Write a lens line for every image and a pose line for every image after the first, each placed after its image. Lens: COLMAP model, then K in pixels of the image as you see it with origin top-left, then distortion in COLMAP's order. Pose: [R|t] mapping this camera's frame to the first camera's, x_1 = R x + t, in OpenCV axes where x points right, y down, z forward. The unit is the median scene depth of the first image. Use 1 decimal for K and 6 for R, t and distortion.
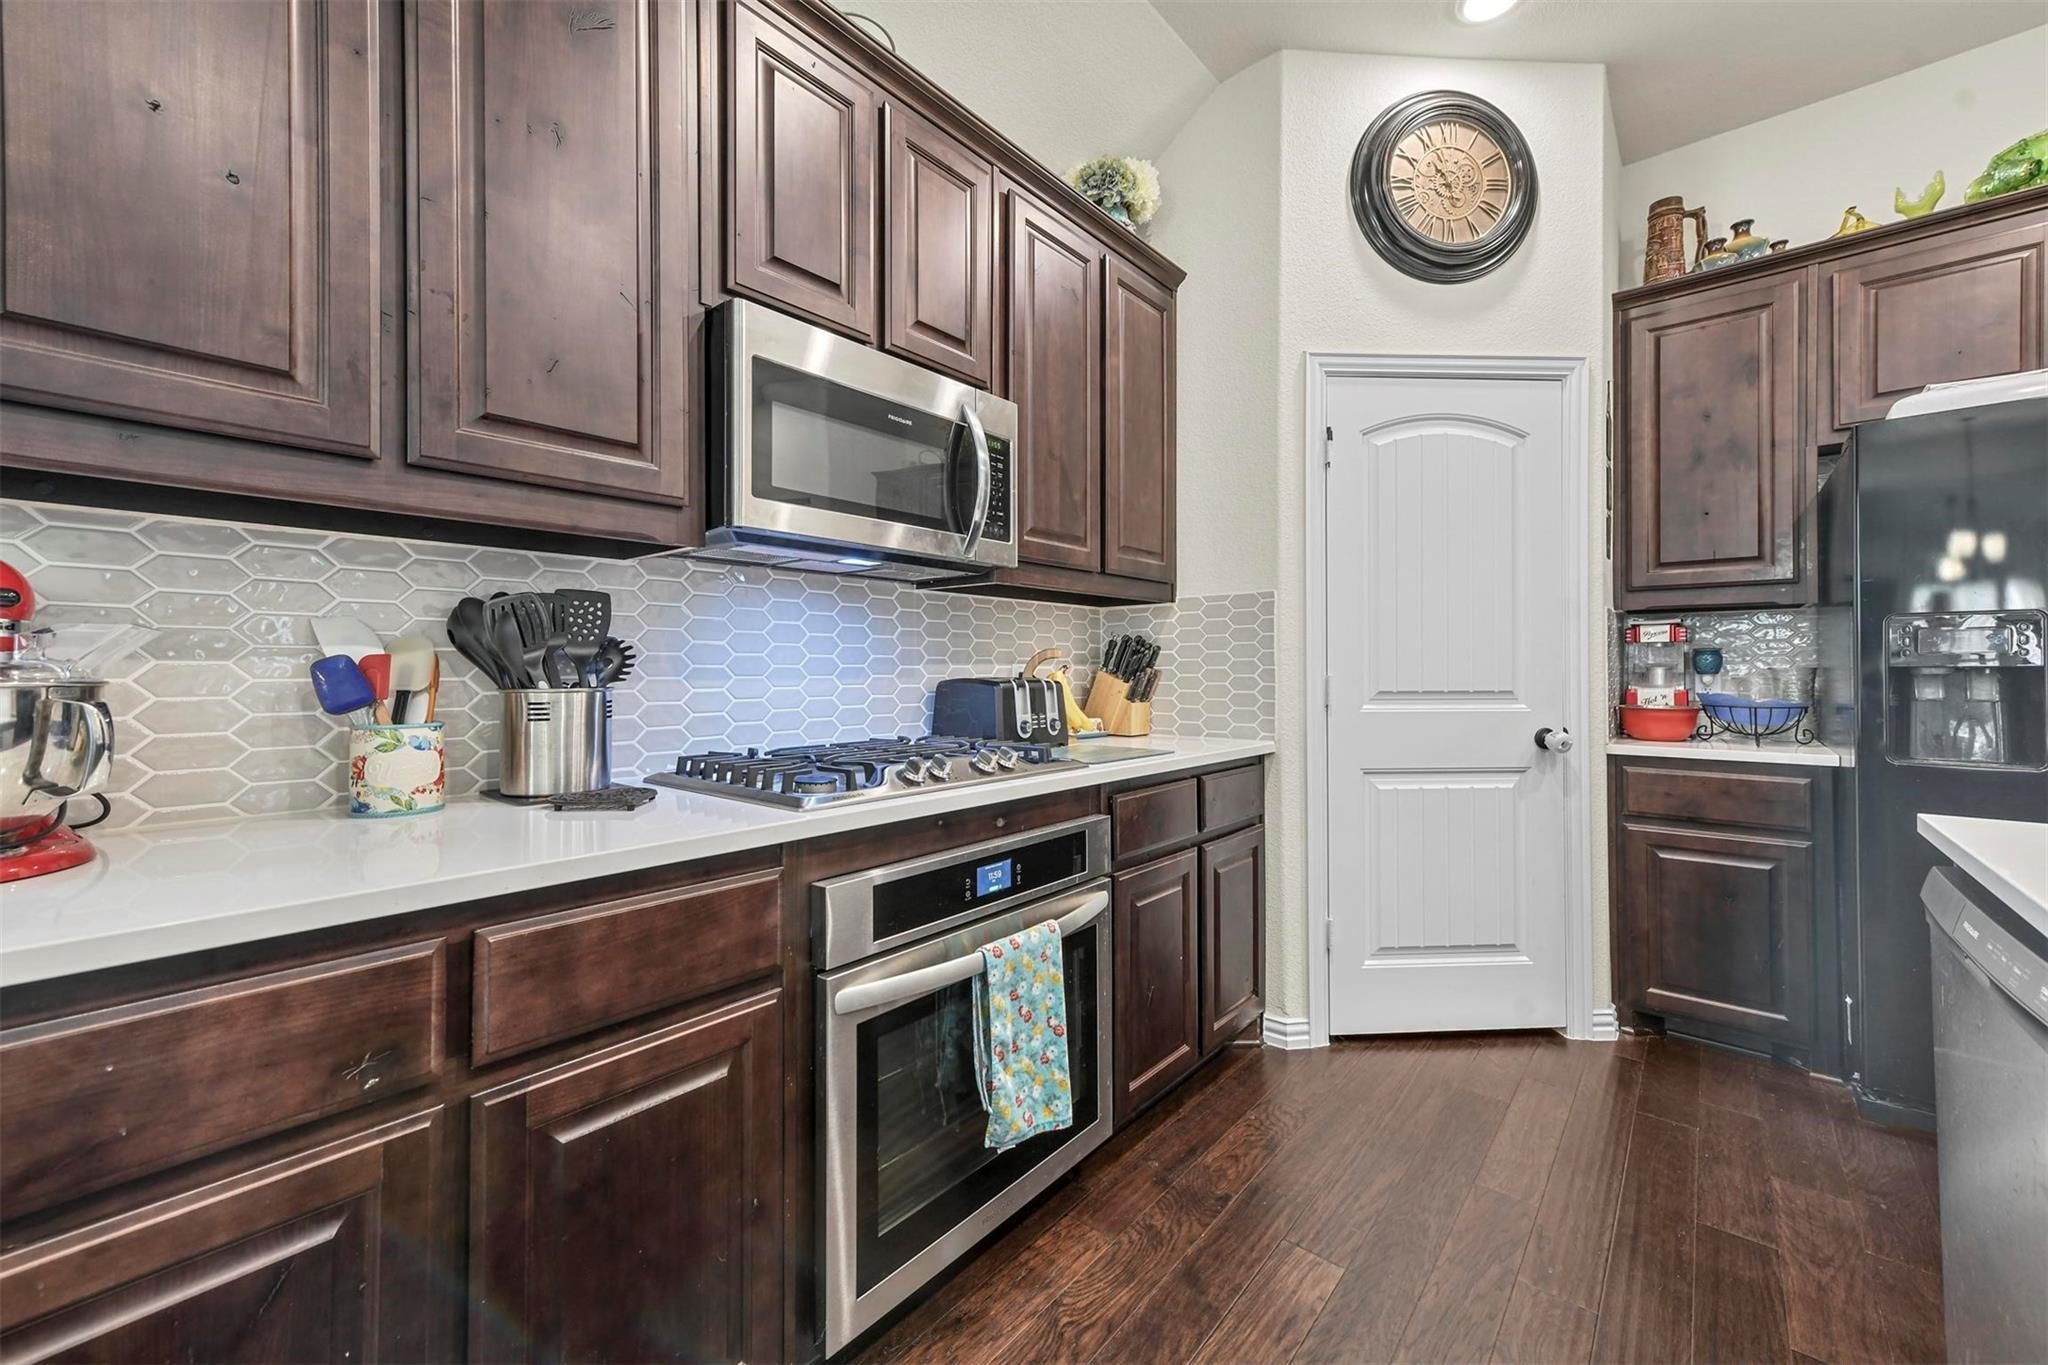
lens RADIAL K [[805.5, 0, 1020.6], [0, 805.5, 663.7], [0, 0, 1]] dist [0.013225, -0.000349]
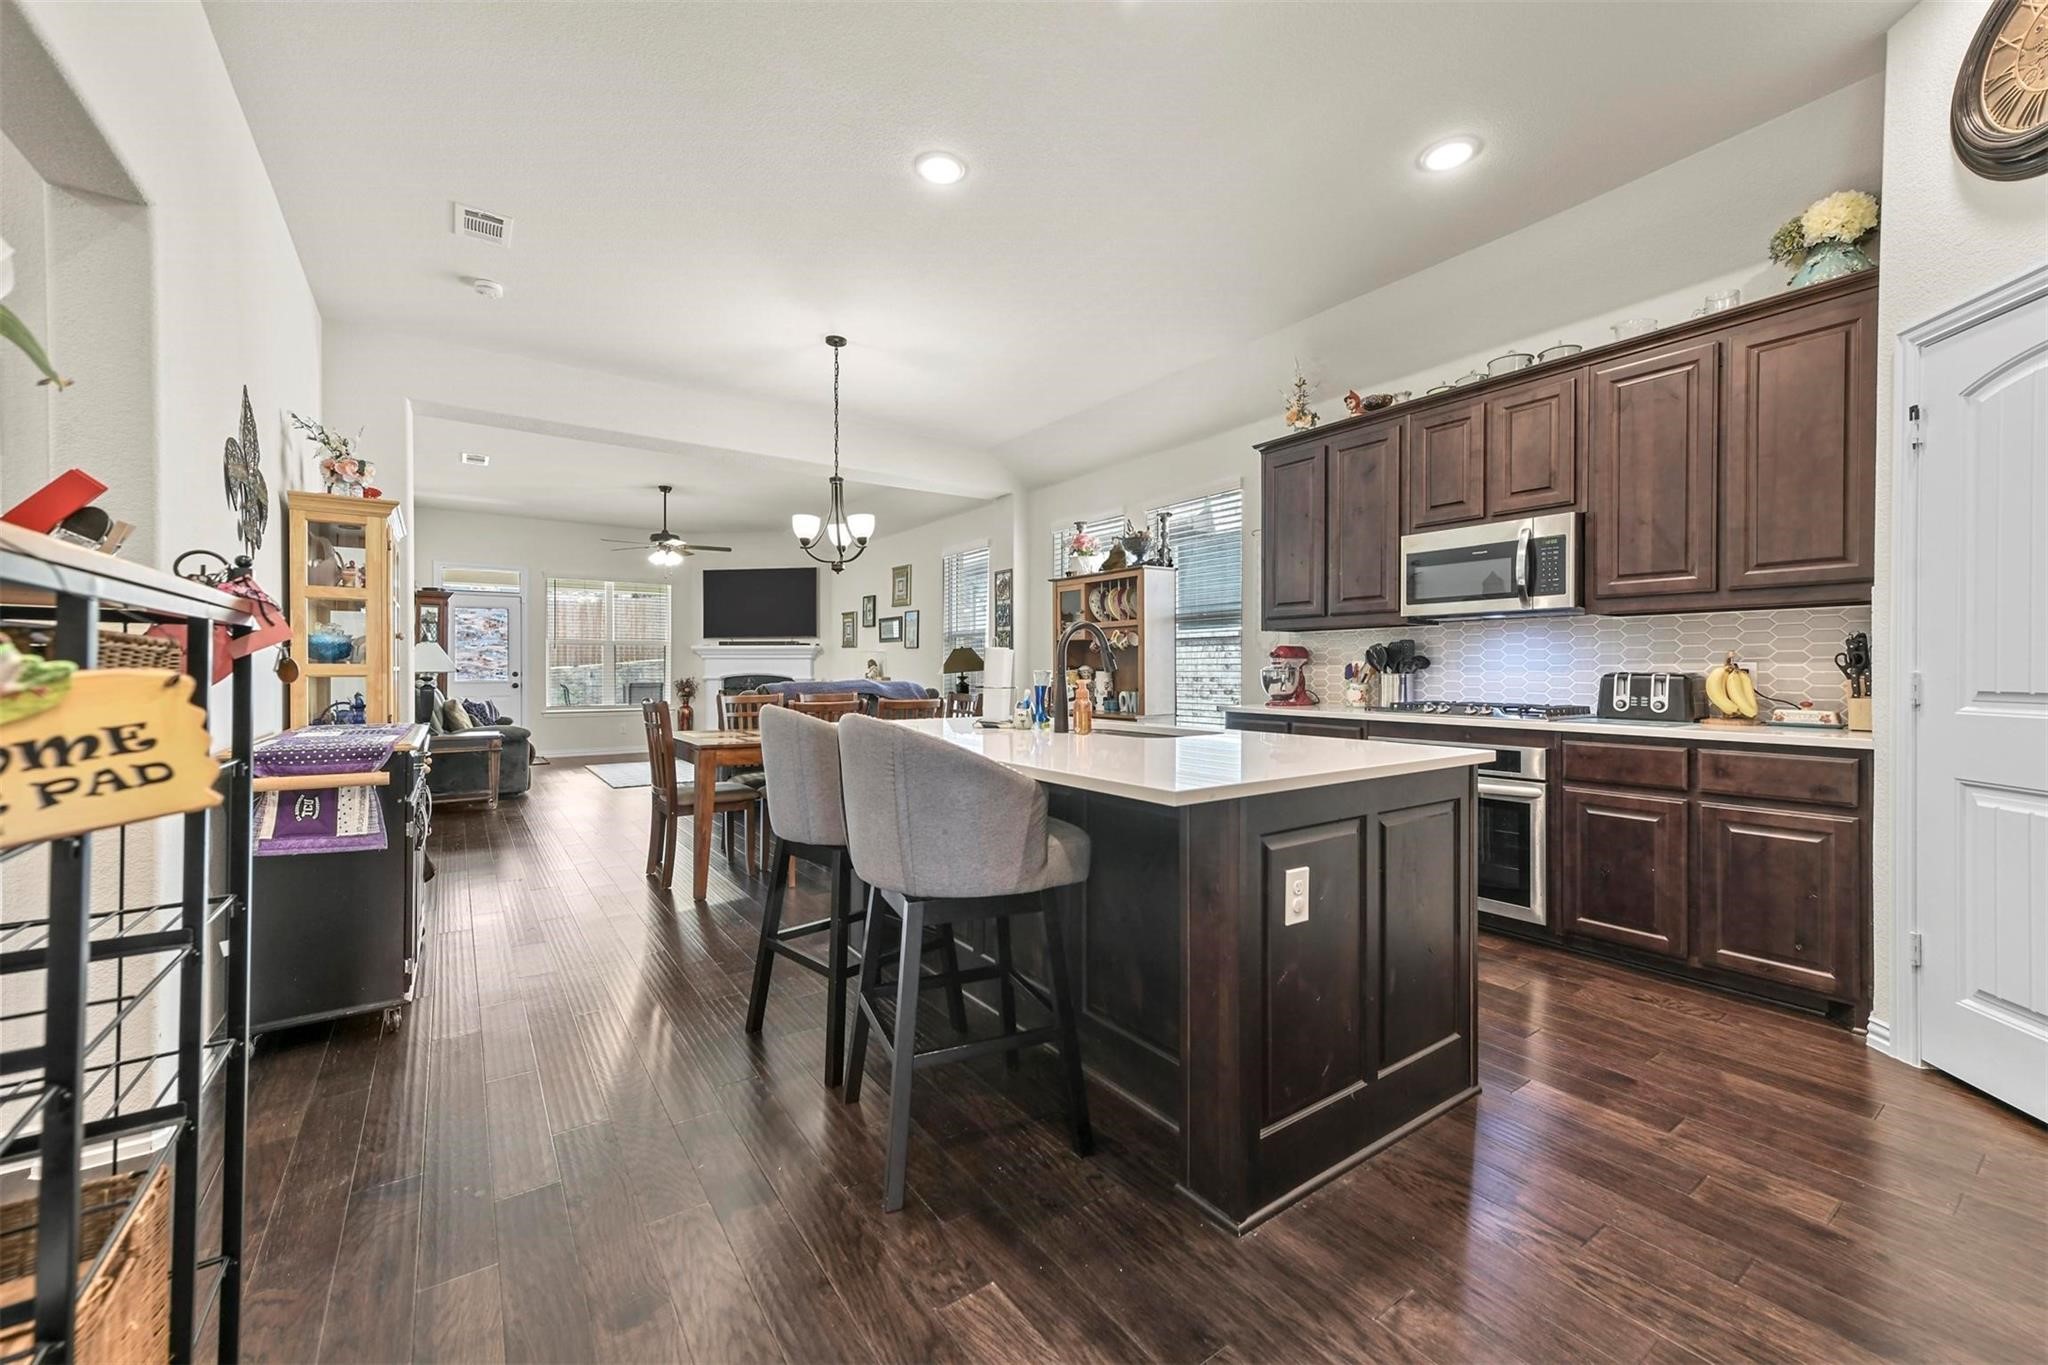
lens RADIAL K [[800.6, 0, 1030.1], [0, 800.6, 671.0], [0, 0, 1]] dist [0.012219, 0.000456]
pose [[-0.239660, 0.002654, -0.970853, 1.520357], [0.005926, 0.999982, 0.001271, 0.005446], [0.970839, -0.005449, -0.239671, 0.232100]]
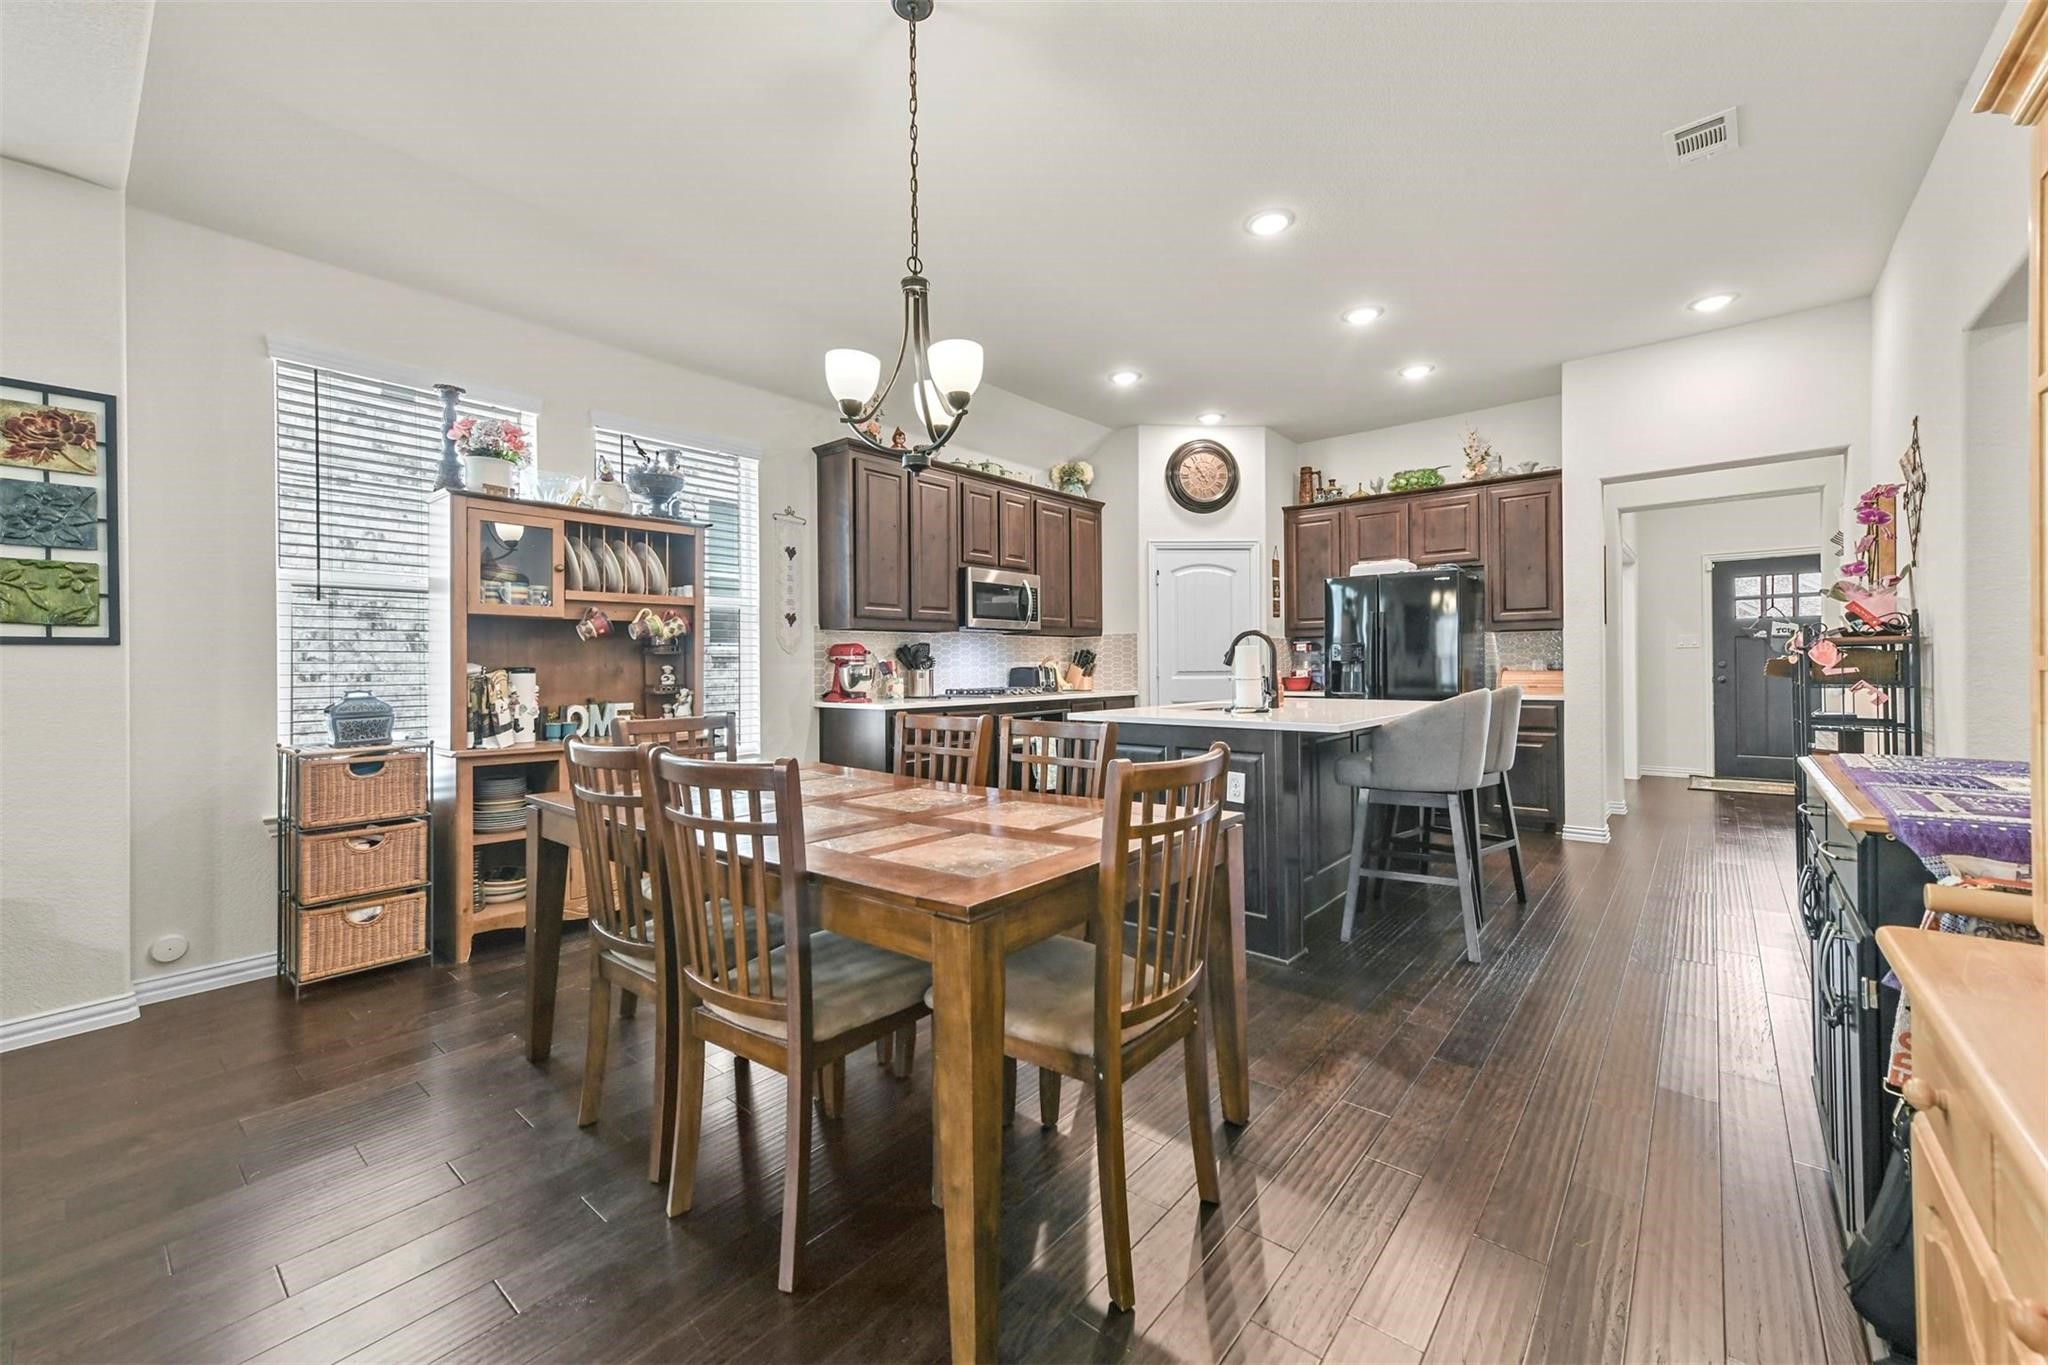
lens RADIAL K [[805.5, 0, 1028.1], [0, 805.5, 673.1], [0, 0, 1]] dist [0.012286, 0.000314]
pose [[0.999943, -0.007962, 0.007083, -0.057090], [0.007851, 0.999847, 0.015659, -0.003691], [-0.007207, -0.015603, 0.999852, -1.588139]]
